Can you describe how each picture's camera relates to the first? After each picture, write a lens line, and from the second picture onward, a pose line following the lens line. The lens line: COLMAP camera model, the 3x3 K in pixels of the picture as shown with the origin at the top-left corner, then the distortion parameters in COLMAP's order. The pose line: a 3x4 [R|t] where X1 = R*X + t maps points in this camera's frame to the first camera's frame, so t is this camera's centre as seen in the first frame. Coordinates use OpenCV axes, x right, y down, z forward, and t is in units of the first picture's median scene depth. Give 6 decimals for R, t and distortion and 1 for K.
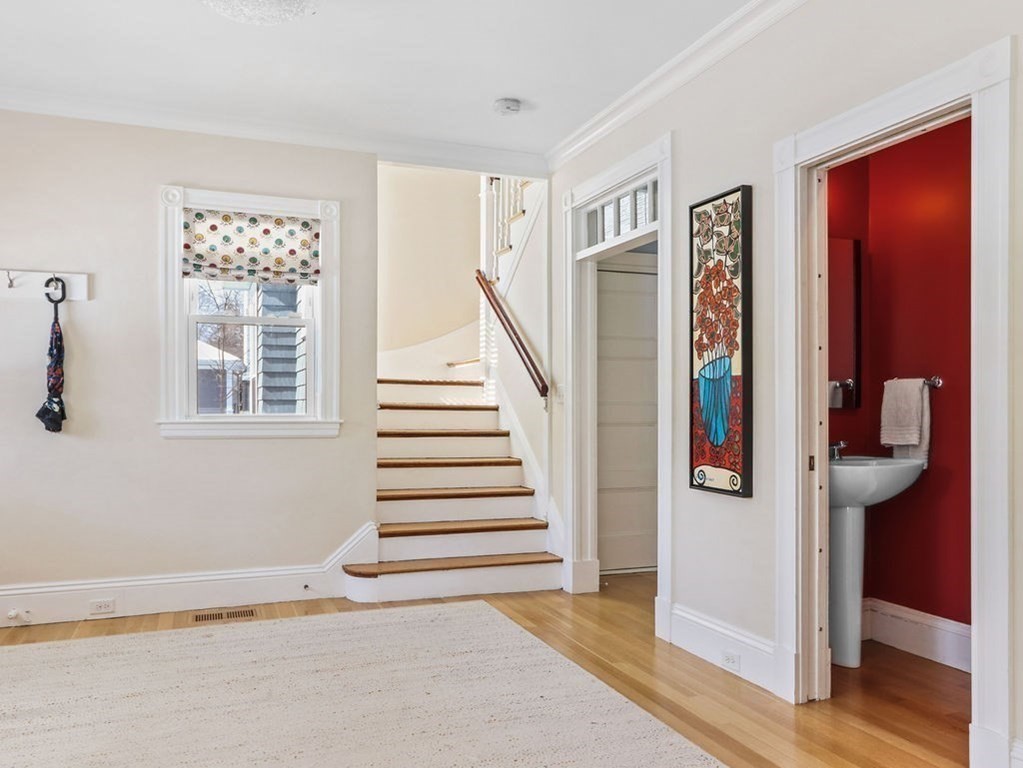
lens RADIAL K [[767.5, 0, 492.8], [0, 767.5, 403.2], [0, 0, 1]] dist [0.003859, 0.001503]
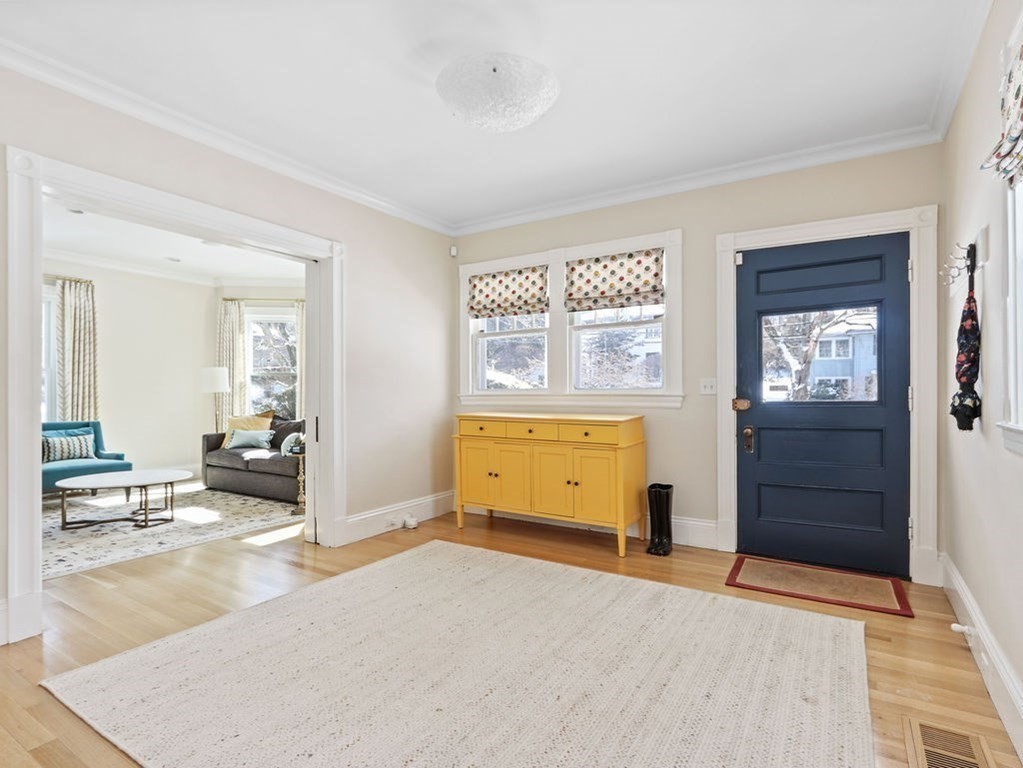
lens RADIAL K [[537.8, 0, 511.5], [0, 537.8, 389.5], [0, 0, 1]] dist [0.002080, -0.006615]
pose [[-0.792237, -0.004724, -0.610196, 0.210975], [-0.000846, 0.999978, -0.006643, -0.003255], [0.610213, -0.004747, -0.792223, 1.361755]]
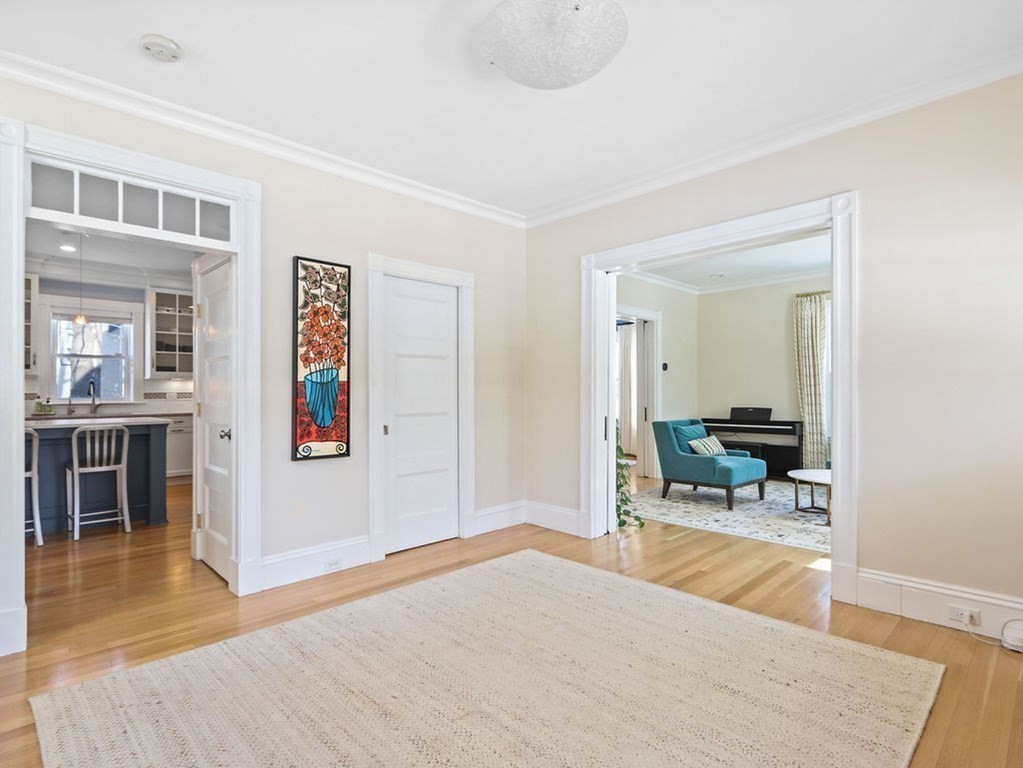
lens RADIAL K [[537.8, 0, 507.9], [0, 537.8, 387.2], [0, 0, 1]] dist [0.002080, -0.006615]
pose [[-0.394233, 0.012395, 0.918927, -0.790959], [0.004251, 0.999923, -0.011664, -0.008426], [-0.919001, -0.000692, -0.394255, 1.048142]]
